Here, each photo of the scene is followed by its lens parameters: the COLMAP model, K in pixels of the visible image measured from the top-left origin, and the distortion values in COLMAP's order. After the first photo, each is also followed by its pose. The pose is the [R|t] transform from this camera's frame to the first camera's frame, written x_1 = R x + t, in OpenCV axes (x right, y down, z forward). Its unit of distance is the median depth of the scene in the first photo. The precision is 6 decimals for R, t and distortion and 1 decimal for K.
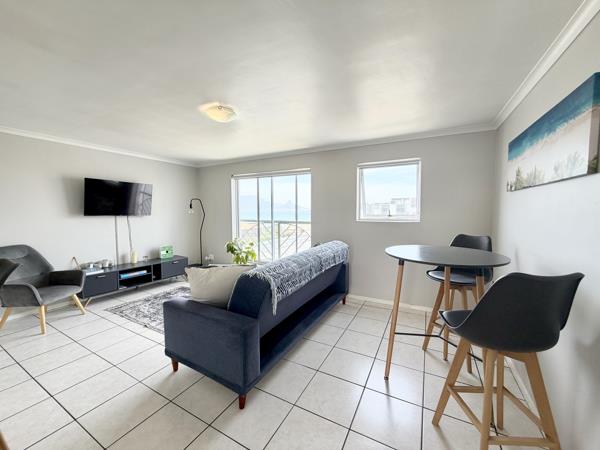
lens RADIAL K [[238.4, 0, 299.1], [0, 238.4, 224.3], [0, 0, 1]] dist [0.001982, -0.000010]
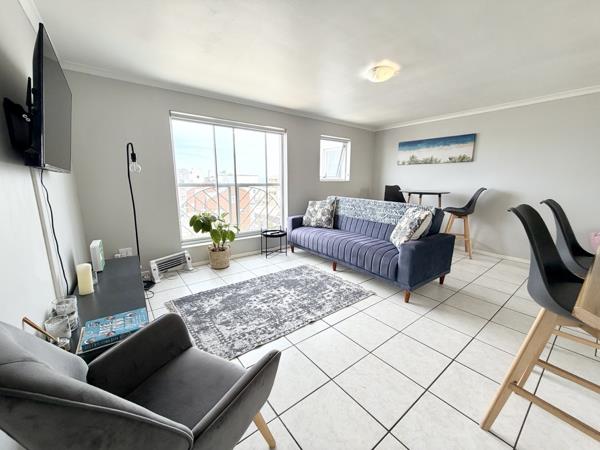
lens RADIAL K [[238.4, 0, 299.1], [0, 238.4, 224.3], [0, 0, 1]] dist [0.001982, -0.000010]
pose [[0.403065, -0.166268, 0.899941, -0.907589], [0.050778, 0.985906, 0.159409, 0.003760], [-0.913761, -0.018555, 0.405827, 0.526658]]
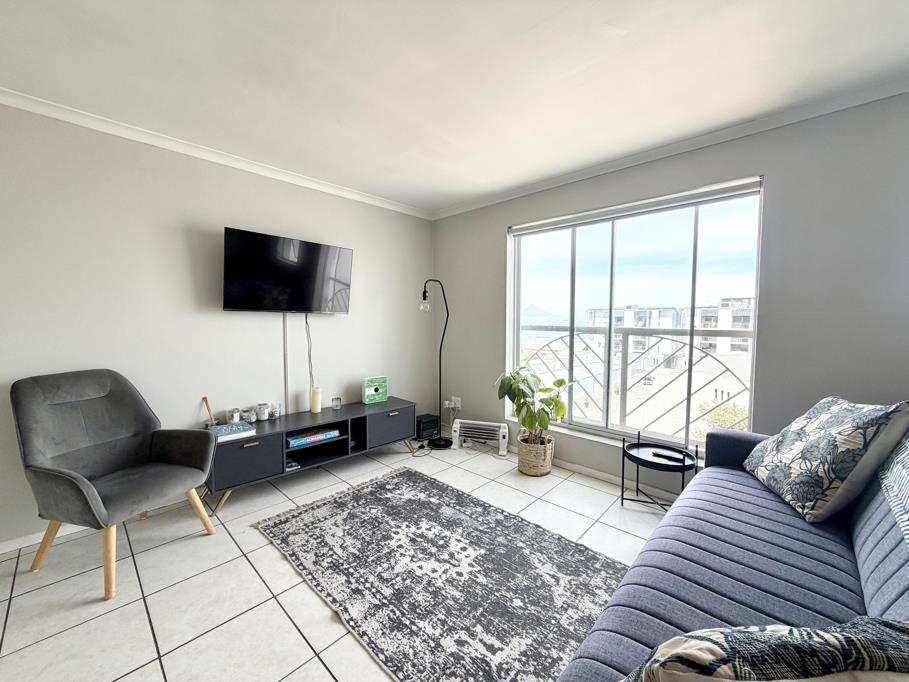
lens RADIAL K [[361.1, 0, 453.1], [0, 361.1, 340.0], [0, 0, 1]] dist [0.001982, -0.000010]
pose [[0.967380, 0.019205, -0.252603, -0.249129], [-0.019395, 0.999810, 0.001738, 0.011187], [0.252588, 0.003218, 0.967569, 0.373558]]
